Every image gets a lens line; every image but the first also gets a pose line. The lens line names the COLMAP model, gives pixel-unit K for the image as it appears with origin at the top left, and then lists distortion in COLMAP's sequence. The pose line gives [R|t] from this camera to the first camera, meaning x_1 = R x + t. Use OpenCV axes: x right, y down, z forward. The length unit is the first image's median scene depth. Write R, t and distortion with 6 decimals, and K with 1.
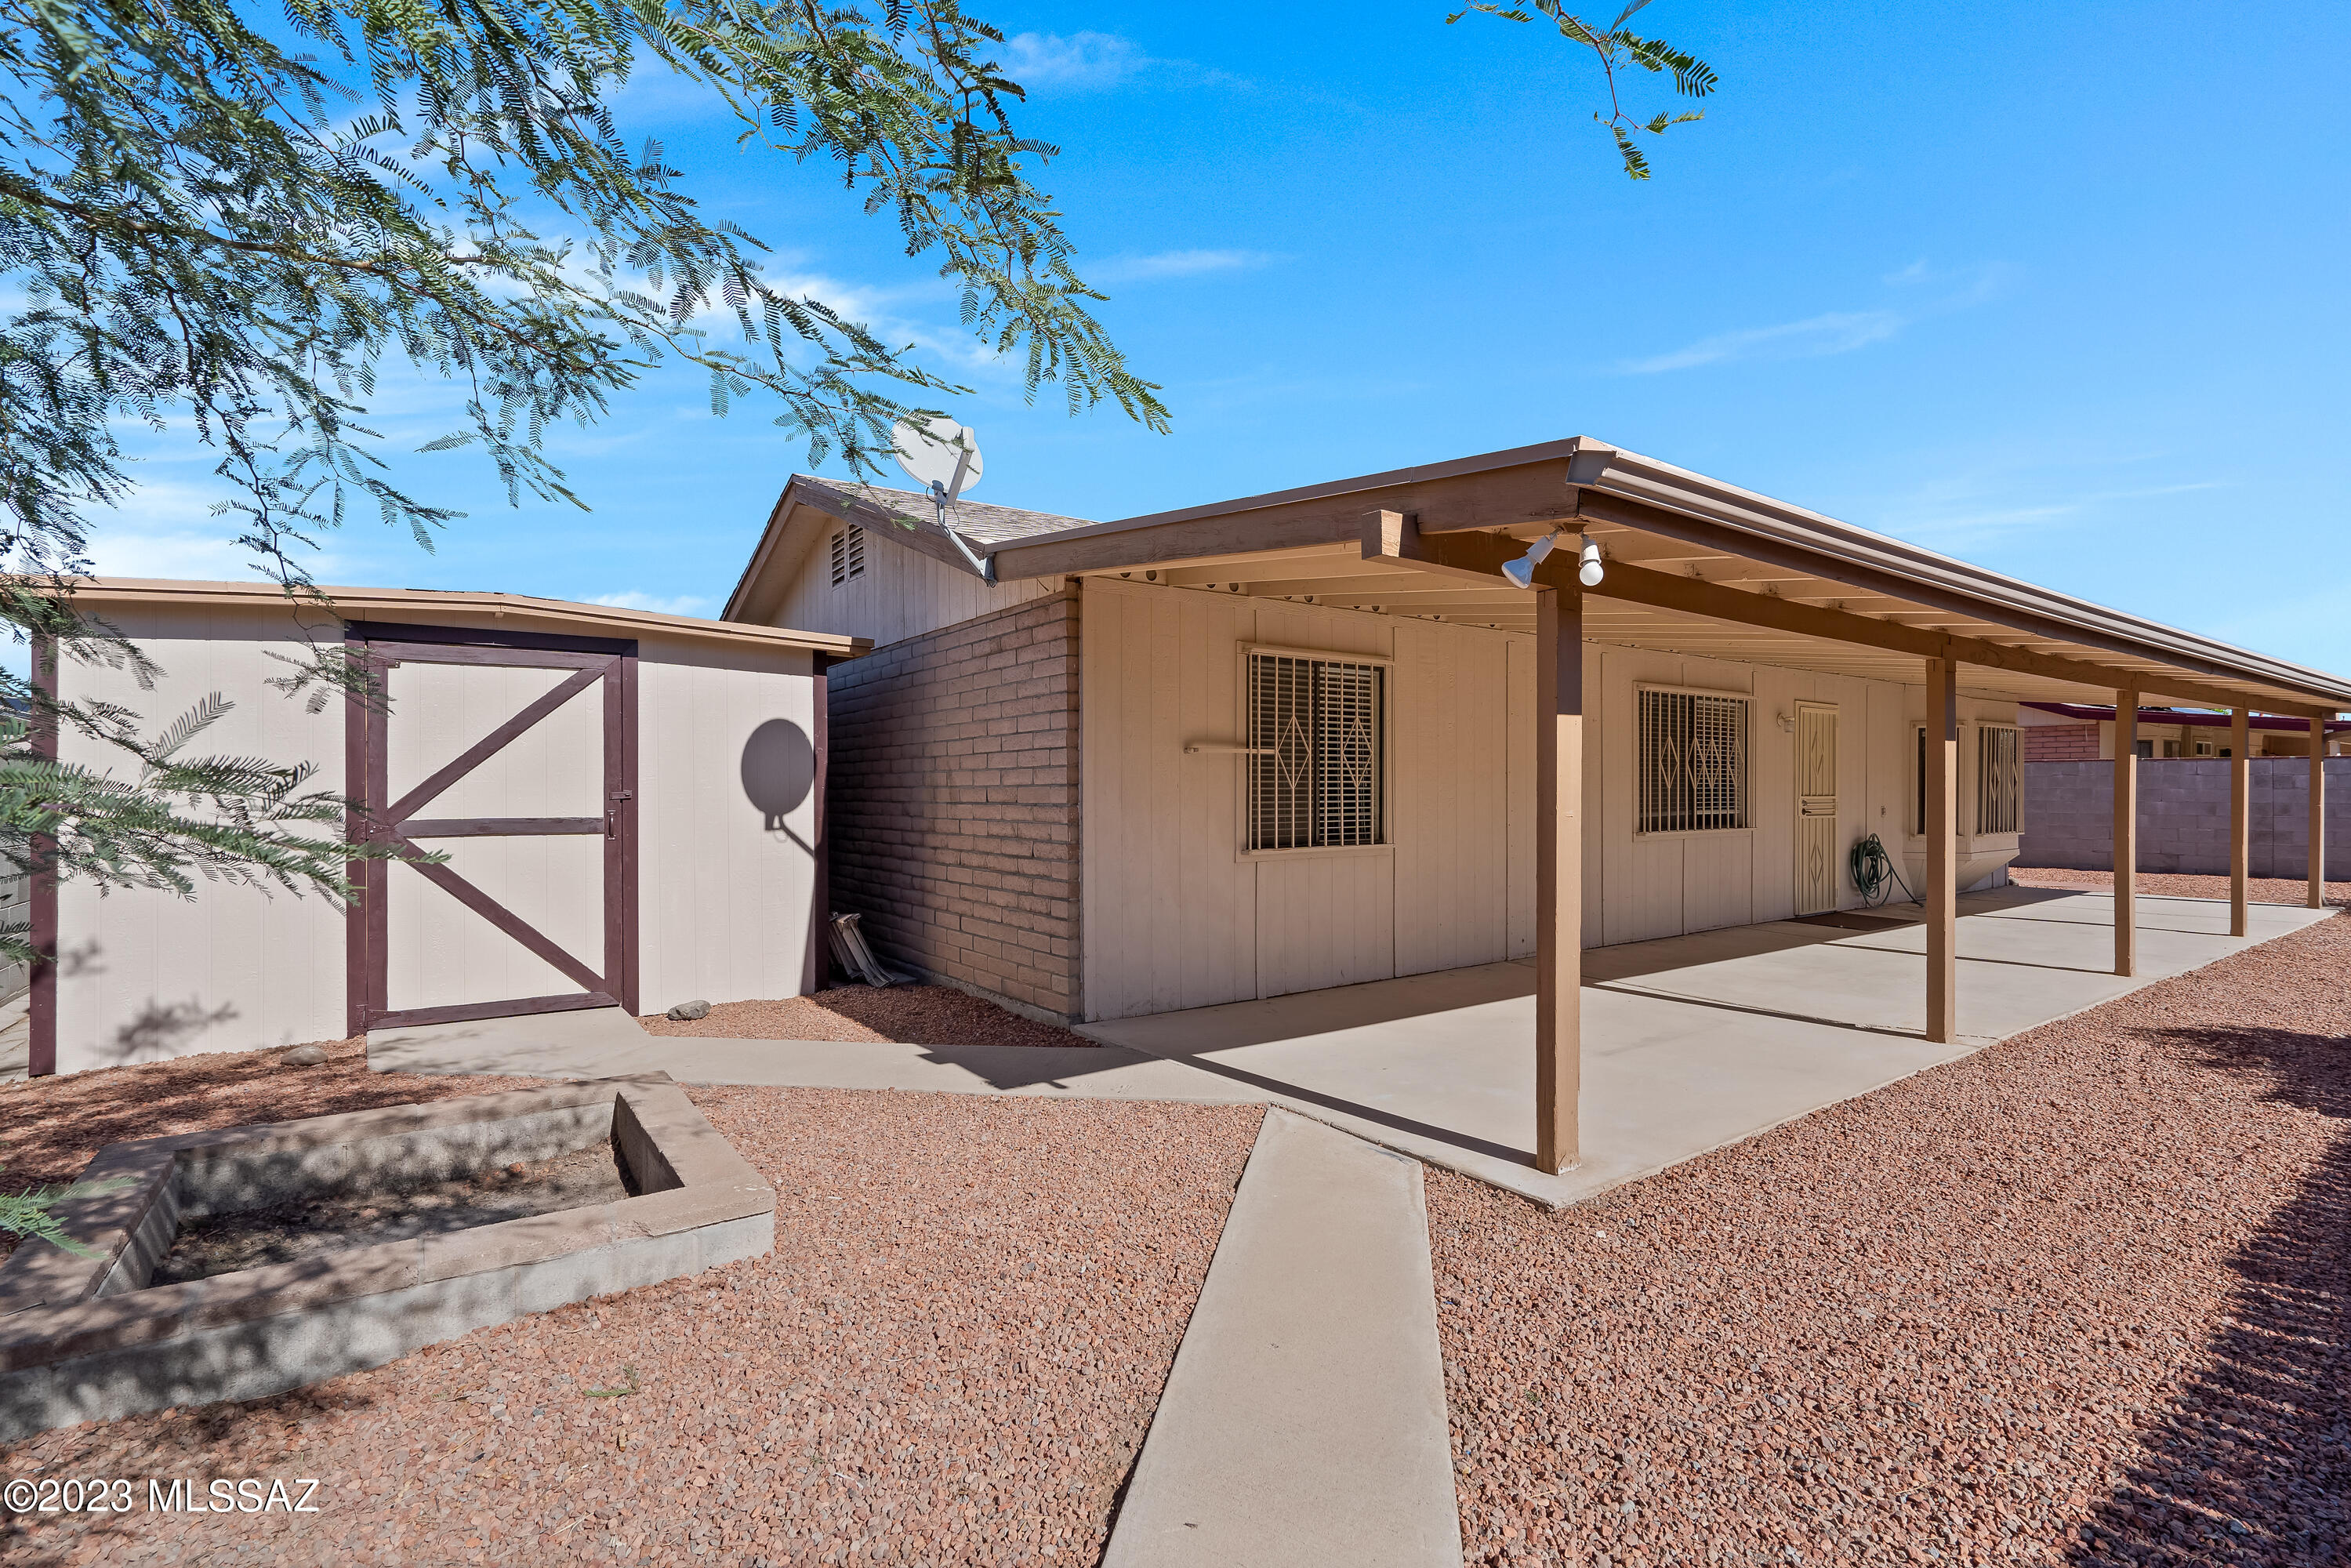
lens RADIAL K [[1085.4, 0, 1189.1], [0, 1085.4, 795.0], [0, 0, 1]] dist [-0.003260, 0.000754]
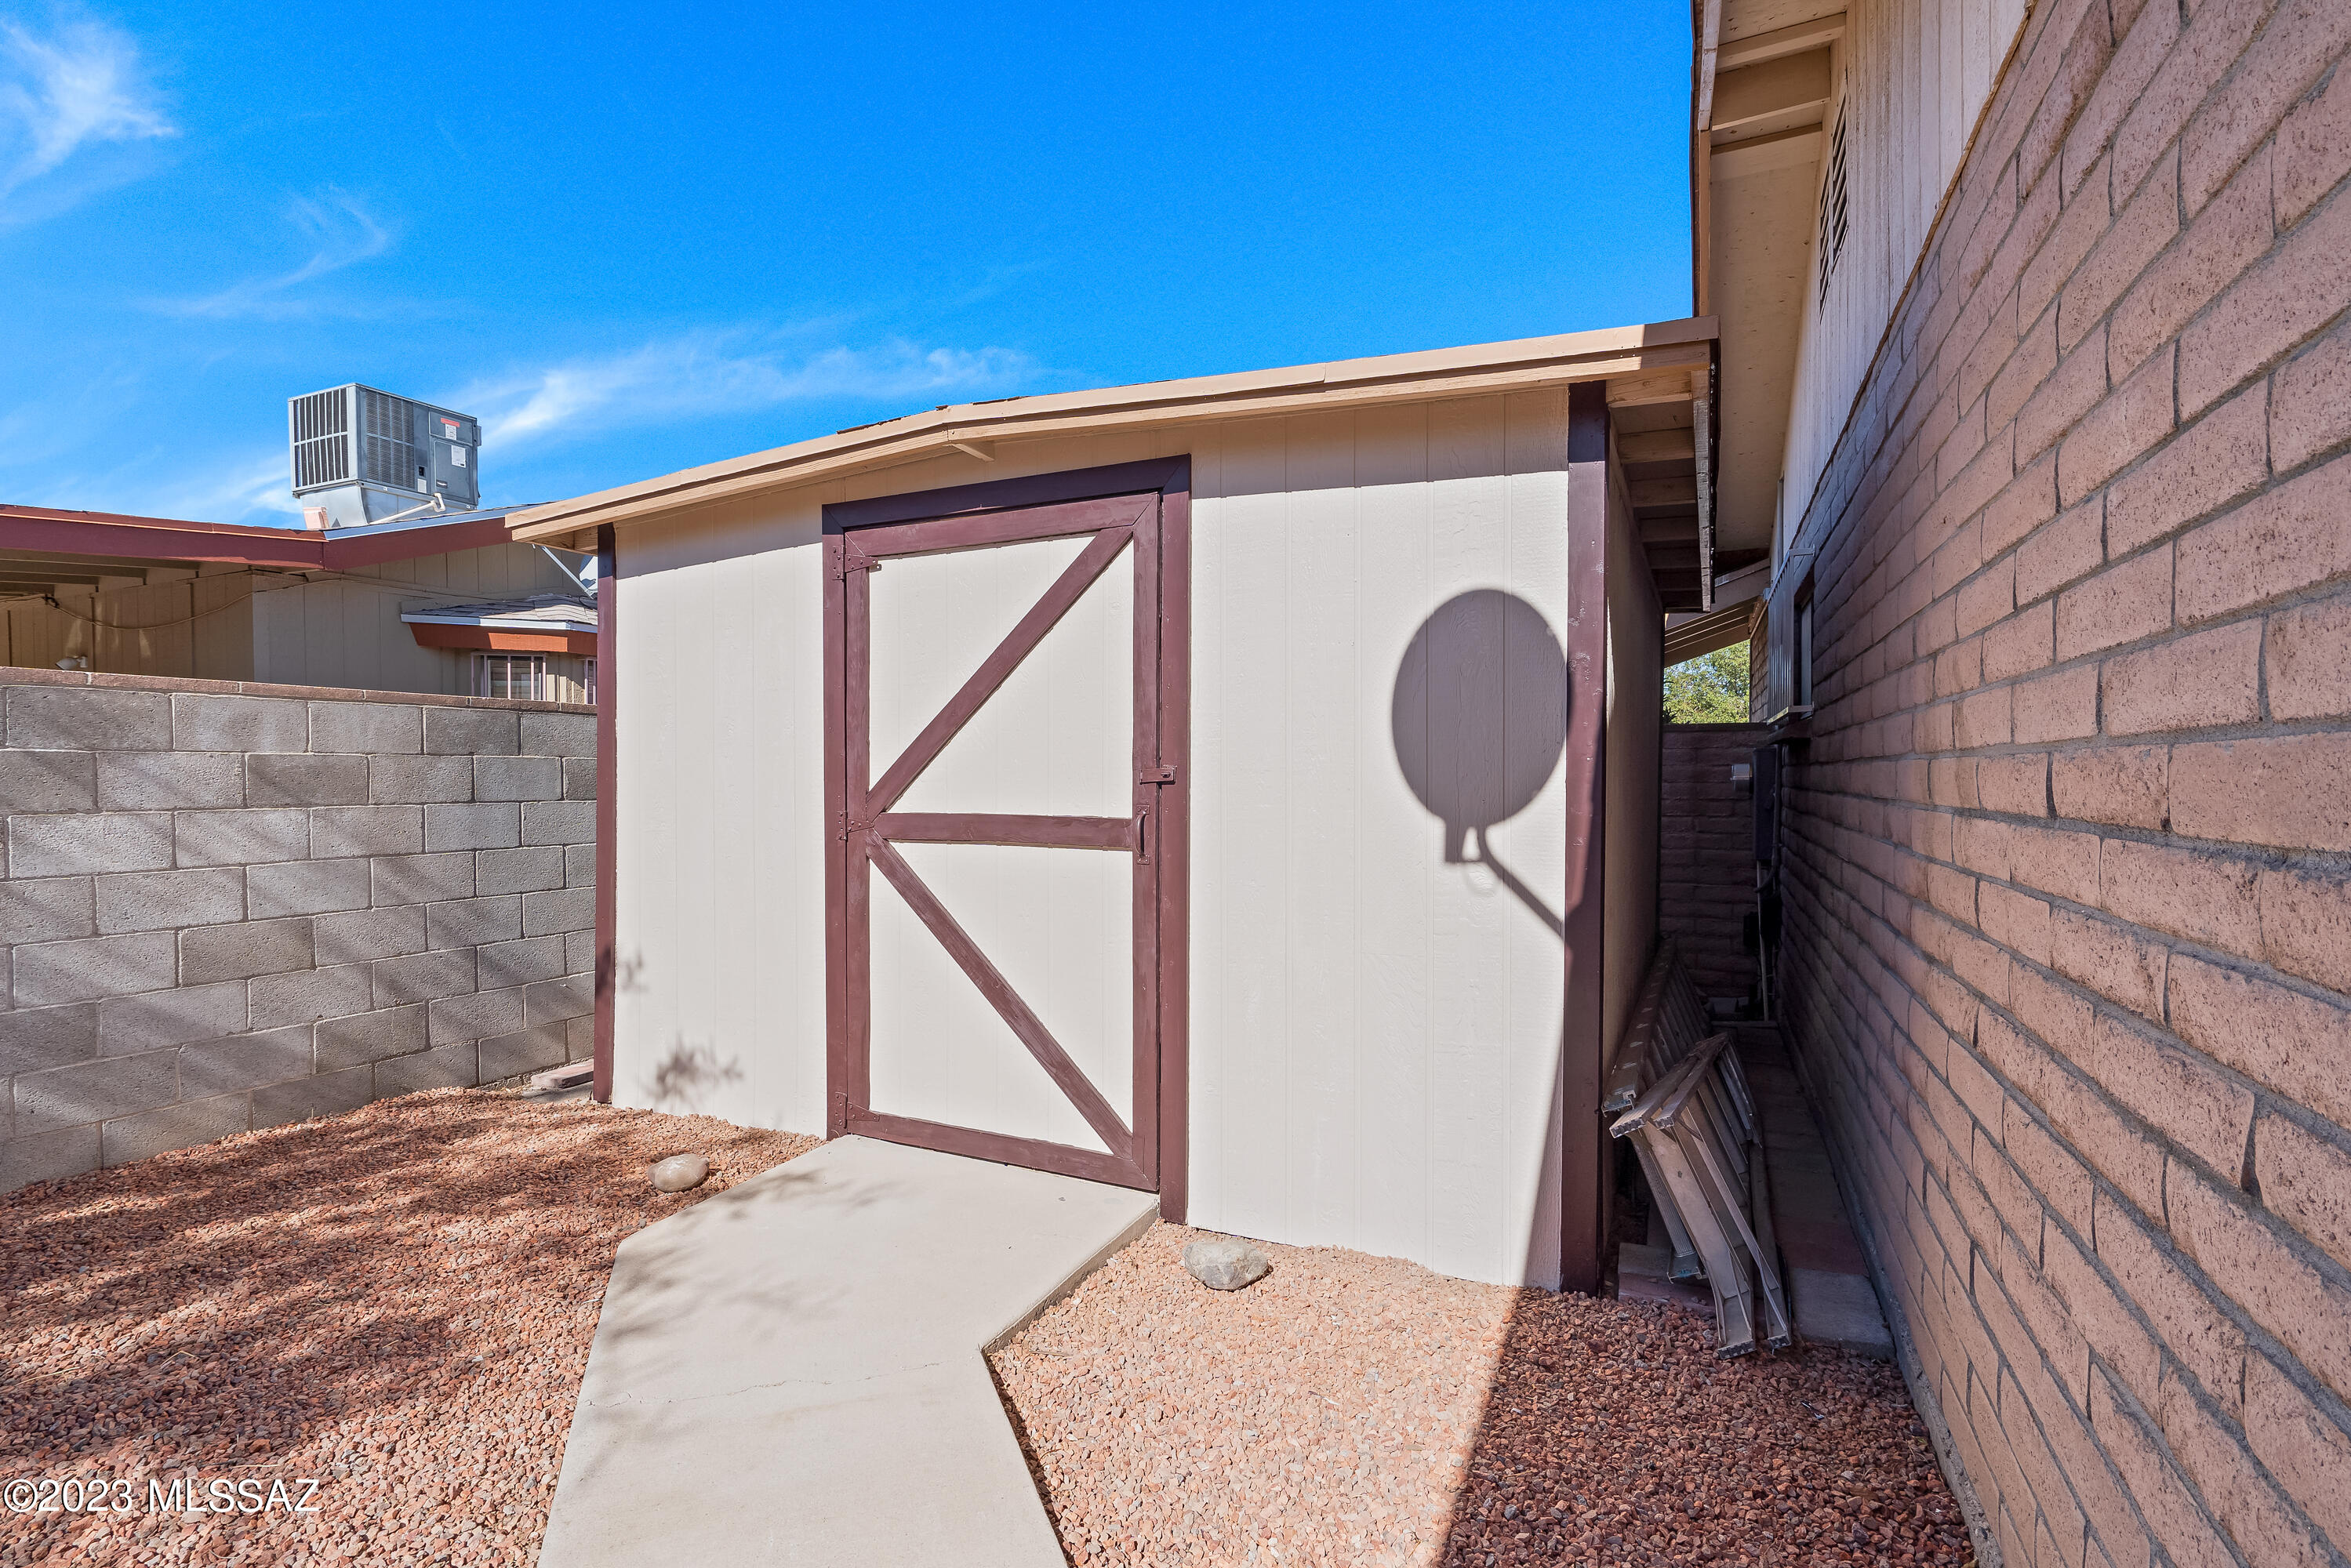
lens RADIAL K [[1085.2, 0, 1200.1], [0, 1085.2, 787.3], [0, 0, 1]] dist [-0.003260, 0.000754]
pose [[0.489452, 0.015722, -0.871888, -0.084198], [-0.003985, 0.999867, 0.015793, -0.002245], [0.872021, -0.004255, 0.489450, 0.785577]]
